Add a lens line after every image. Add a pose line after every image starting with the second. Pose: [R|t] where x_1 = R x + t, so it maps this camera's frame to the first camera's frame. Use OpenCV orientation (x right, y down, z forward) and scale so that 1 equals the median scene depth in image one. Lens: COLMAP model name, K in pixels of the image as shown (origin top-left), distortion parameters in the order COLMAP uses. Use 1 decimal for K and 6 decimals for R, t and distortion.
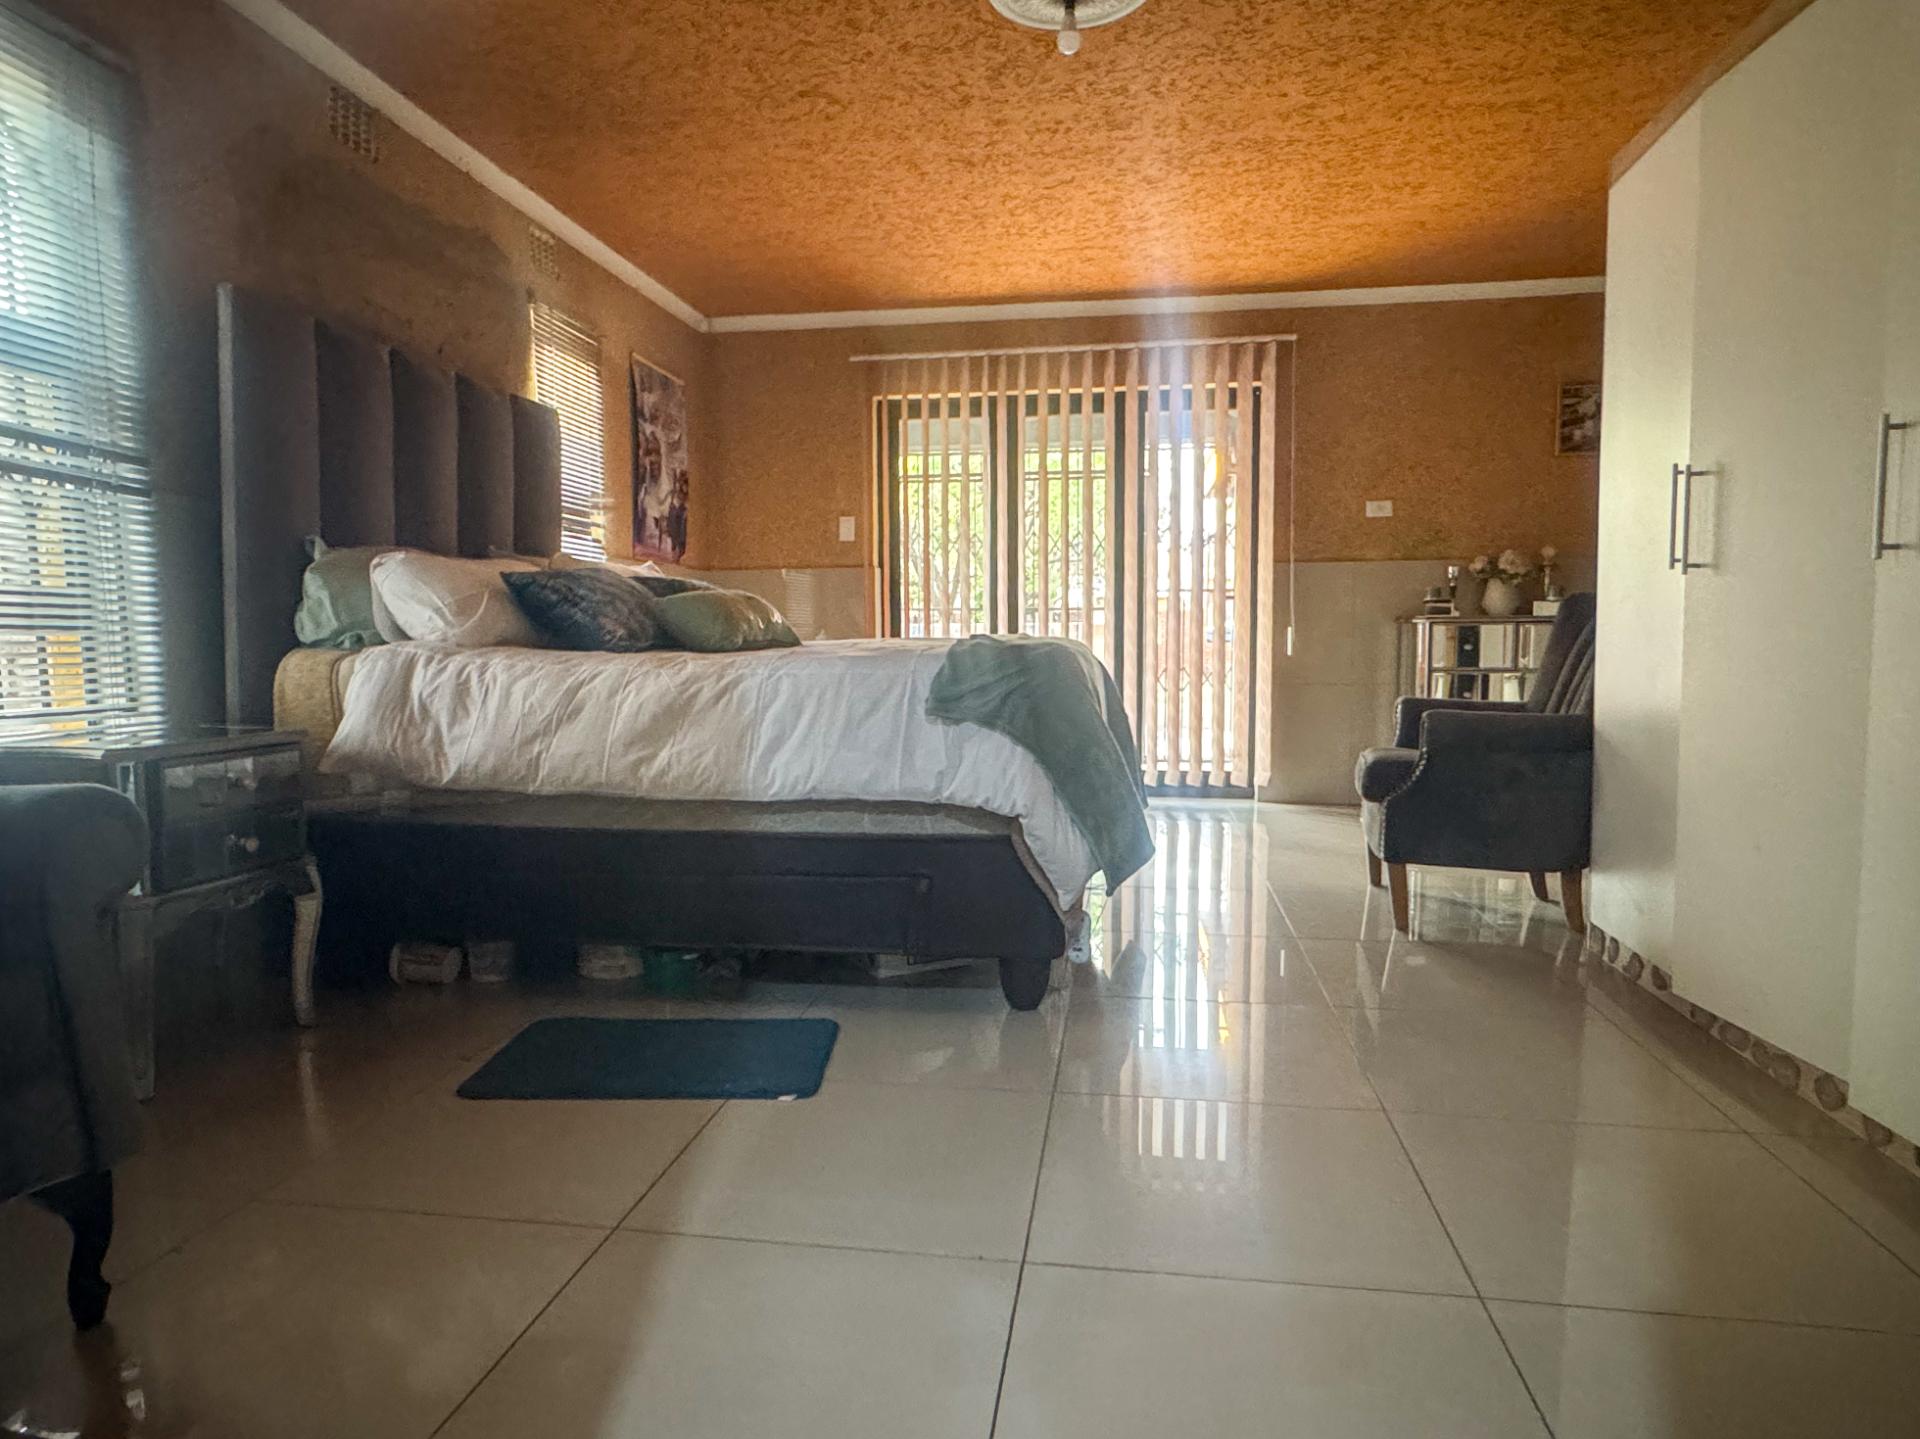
lens RADIAL K [[1145.9, 0, 960.0], [0, 1145.9, 719.5], [0, 0, 1]] dist [0.005348, 0.001442]
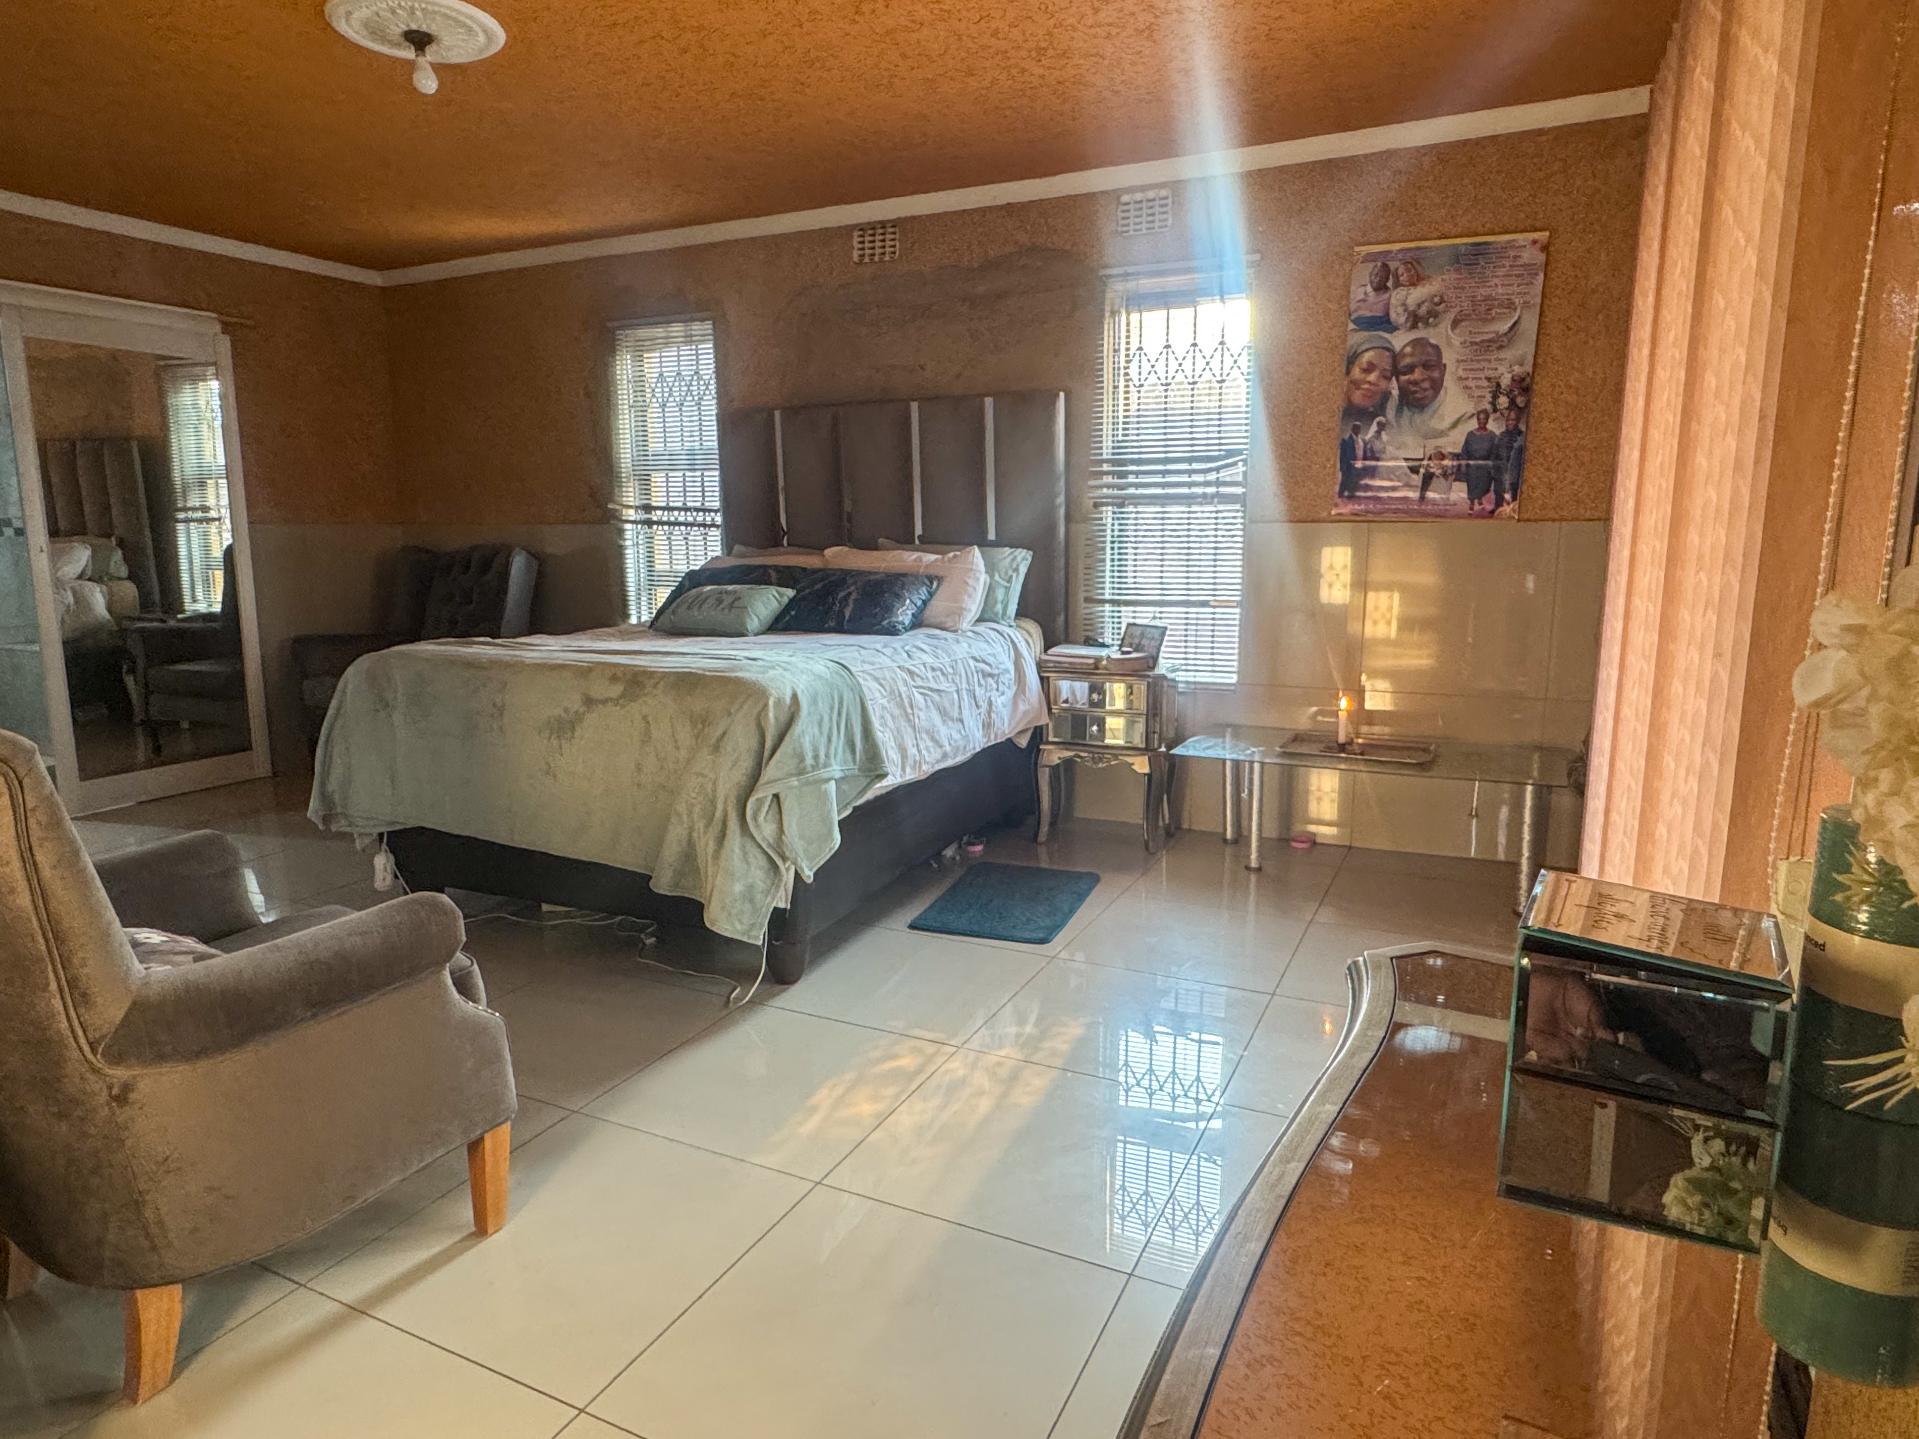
lens RADIAL K [[1124.5, 0, 959.5], [0, 1124.5, 719.5], [0, 0, 1]] dist [-0.005409, -0.000356]
pose [[-0.291123, 0.184019, -0.938821, 0.524500], [-0.061797, 0.975660, 0.210403, -0.148557], [0.954688, 0.119269, -0.272665, 0.948211]]
